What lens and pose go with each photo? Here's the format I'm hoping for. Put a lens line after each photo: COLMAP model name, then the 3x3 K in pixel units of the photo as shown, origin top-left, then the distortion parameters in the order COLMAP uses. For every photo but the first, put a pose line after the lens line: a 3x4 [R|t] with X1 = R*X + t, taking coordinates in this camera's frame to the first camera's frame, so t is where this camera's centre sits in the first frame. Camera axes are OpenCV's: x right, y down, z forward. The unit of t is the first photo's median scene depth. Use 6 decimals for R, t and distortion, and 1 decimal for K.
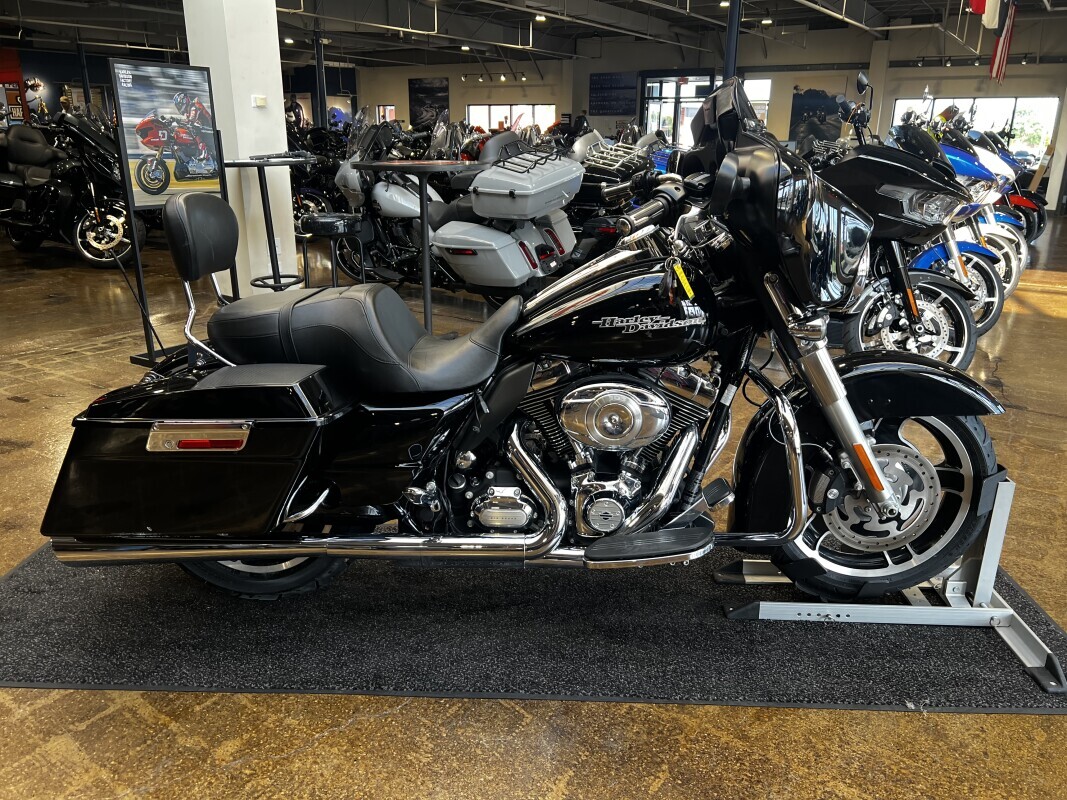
lens RADIAL K [[807.9, 0, 539.4], [0, 807.9, 391.2], [0, 0, 1]] dist [0.045761, -0.055736]
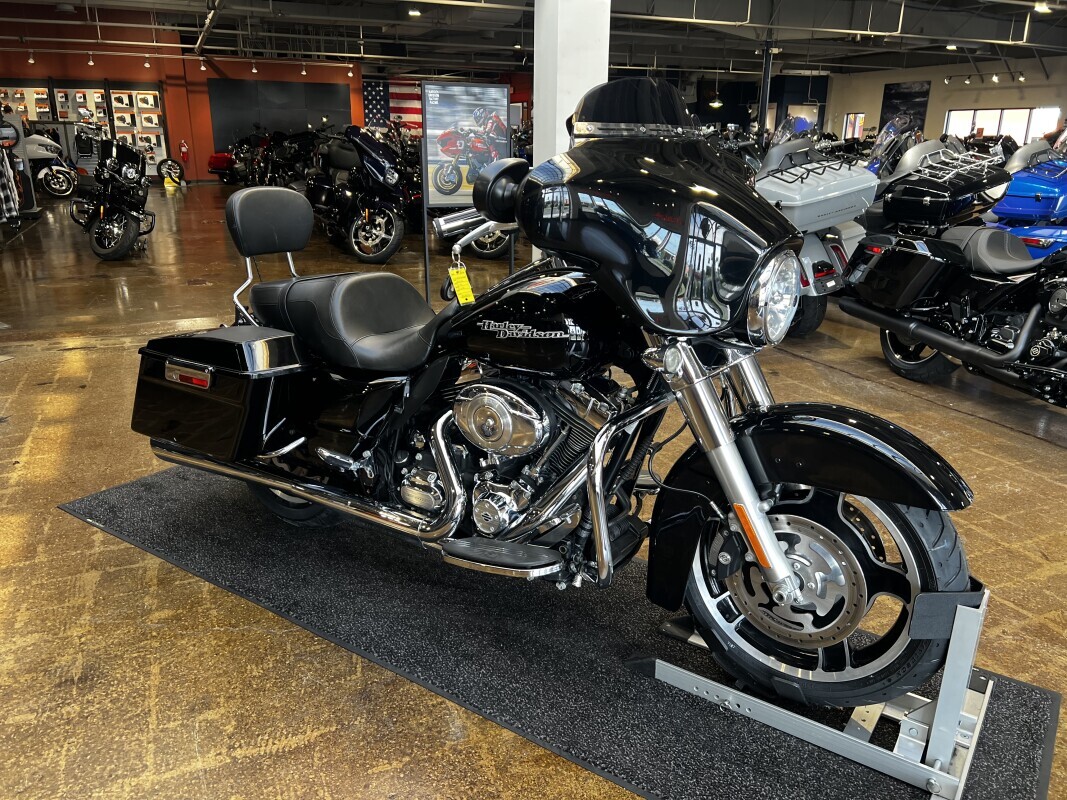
lens RADIAL K [[807.9, 0, 533.2], [0, 807.9, 396.9], [0, 0, 1]] dist [0.045761, -0.055736]
pose [[0.837466, 0.161581, -0.522056, 0.450901], [-0.164319, 0.985536, 0.041437, -0.032152], [0.521201, 0.051082, 0.851904, 0.116355]]
